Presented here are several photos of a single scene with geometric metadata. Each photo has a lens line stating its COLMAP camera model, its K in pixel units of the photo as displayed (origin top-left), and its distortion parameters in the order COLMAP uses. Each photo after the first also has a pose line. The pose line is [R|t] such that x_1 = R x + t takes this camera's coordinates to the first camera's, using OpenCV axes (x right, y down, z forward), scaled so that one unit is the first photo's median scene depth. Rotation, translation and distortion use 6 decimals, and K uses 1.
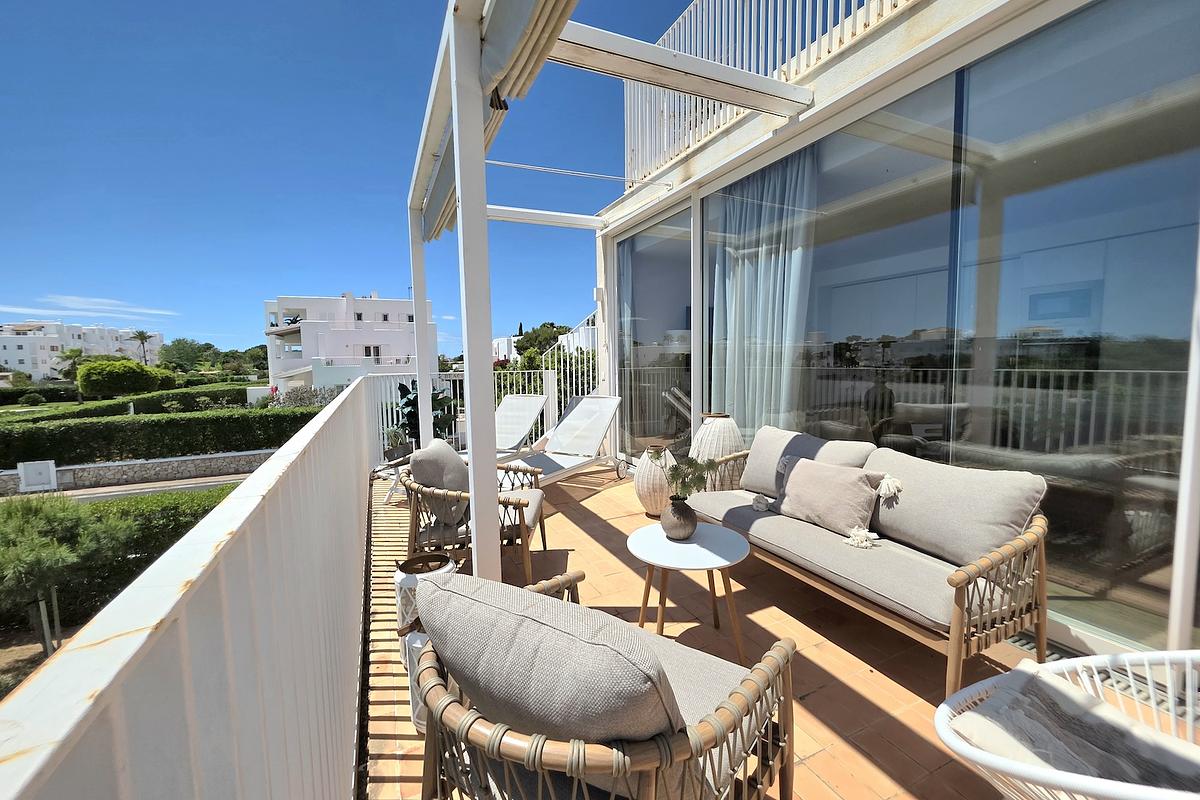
lens RADIAL K [[479.0, 0, 599.7], [0, 479.0, 400.9], [0, 0, 1]] dist [-0.001838, 0.000041]
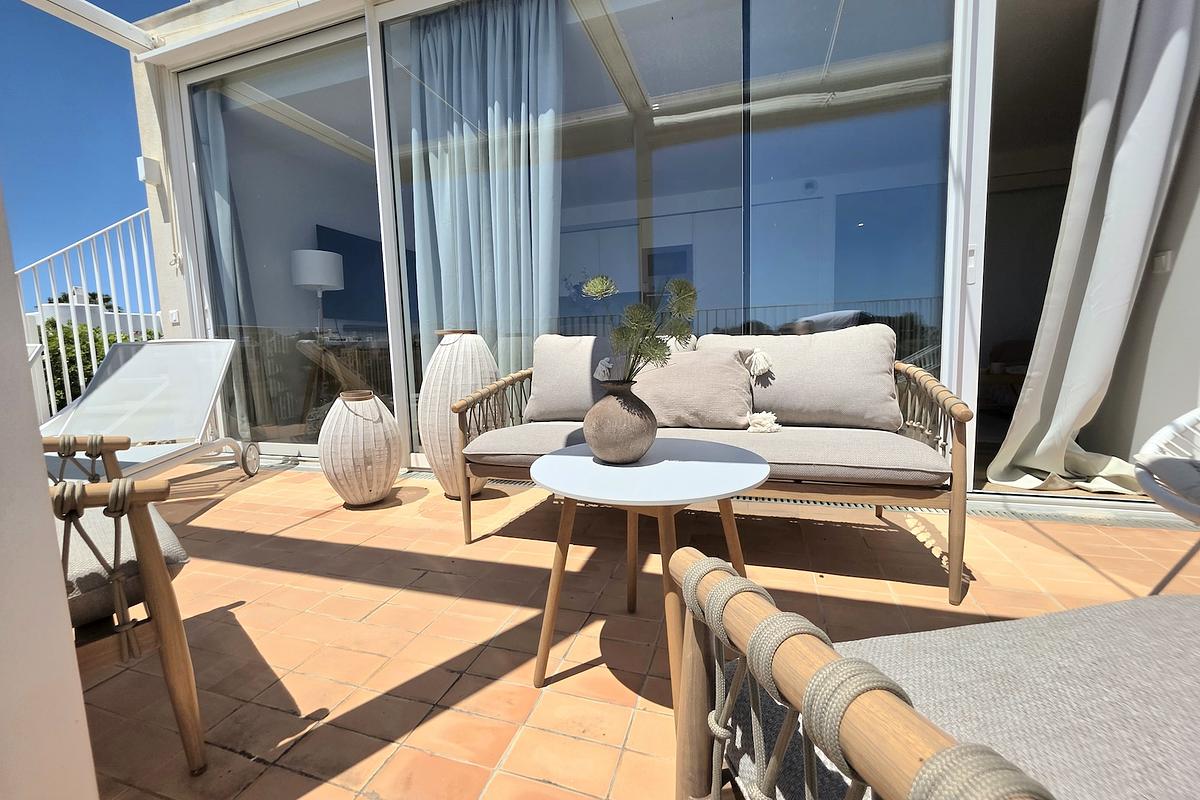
lens RADIAL K [[479.0, 0, 594.2], [0, 479.0, 397.8], [0, 0, 1]] dist [-0.001838, 0.000041]
pose [[0.681324, -0.080824, 0.727506, -0.129088], [0.081919, 0.996061, 0.033941, 0.116036], [-0.727383, 0.036471, 0.685261, 0.392197]]
